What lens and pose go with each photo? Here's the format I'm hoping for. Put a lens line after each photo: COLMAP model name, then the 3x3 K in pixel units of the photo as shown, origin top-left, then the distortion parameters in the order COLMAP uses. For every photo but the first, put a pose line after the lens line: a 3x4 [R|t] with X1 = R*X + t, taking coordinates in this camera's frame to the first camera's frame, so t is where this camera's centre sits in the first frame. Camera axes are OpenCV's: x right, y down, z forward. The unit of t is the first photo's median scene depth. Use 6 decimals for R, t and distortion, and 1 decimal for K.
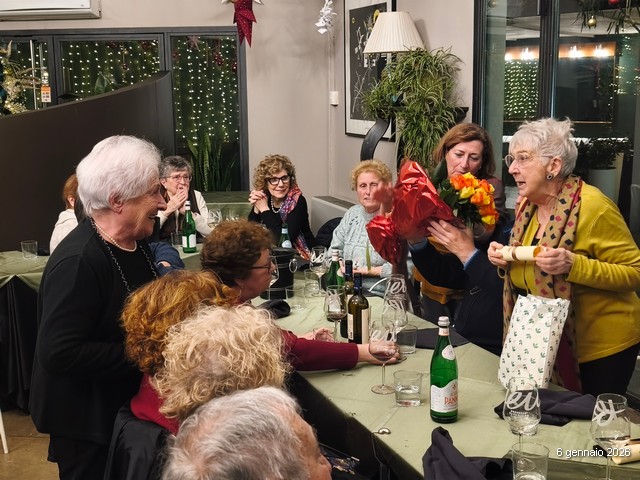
lens RADIAL K [[866.4, 0, 330.4], [0, 866.4, 240.5], [0, 0, 1]] dist [0.161658, -0.414621]
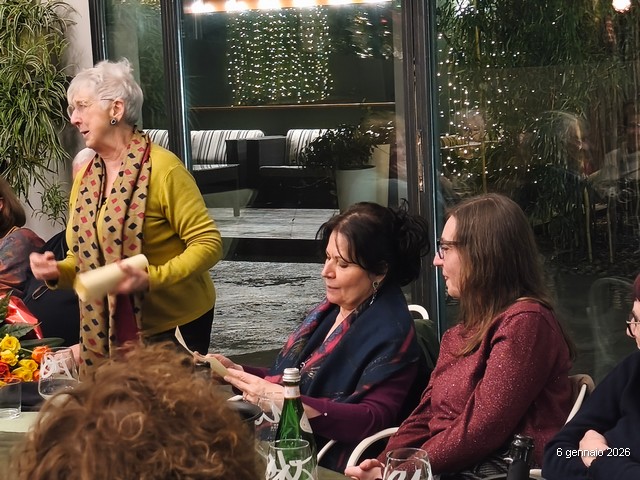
lens RADIAL K [[1568.6, 0, 320.6], [0, 1568.6, 239.5], [0, 0, 1]] dist [0.119737, 0.317032]
pose [[0.982020, -0.052255, 0.181399, 0.085227], [0.063526, 0.996358, -0.056887, 0.050432], [-0.177766, 0.067387, 0.981763, -0.216784]]
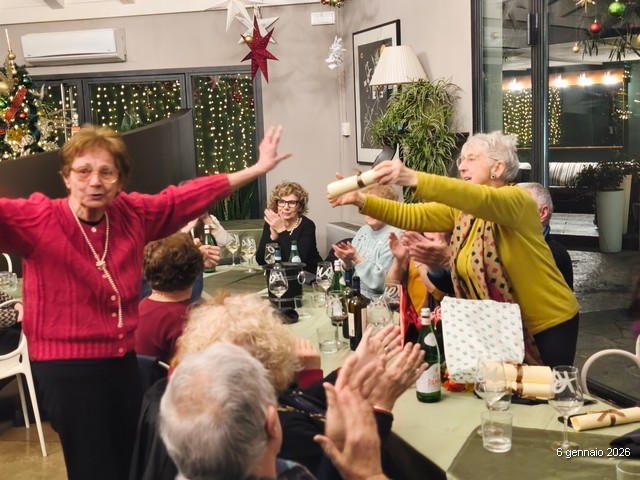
lens RADIAL K [[863.0, 0, 317.9], [0, 863.0, 242.7], [0, 0, 1]] dist [0.177884, -0.476493]
pose [[0.998824, -0.022749, -0.042809, 0.013717], [0.021117, 0.999047, -0.038199, 0.014498], [0.043637, 0.037250, 0.998353, -0.048093]]
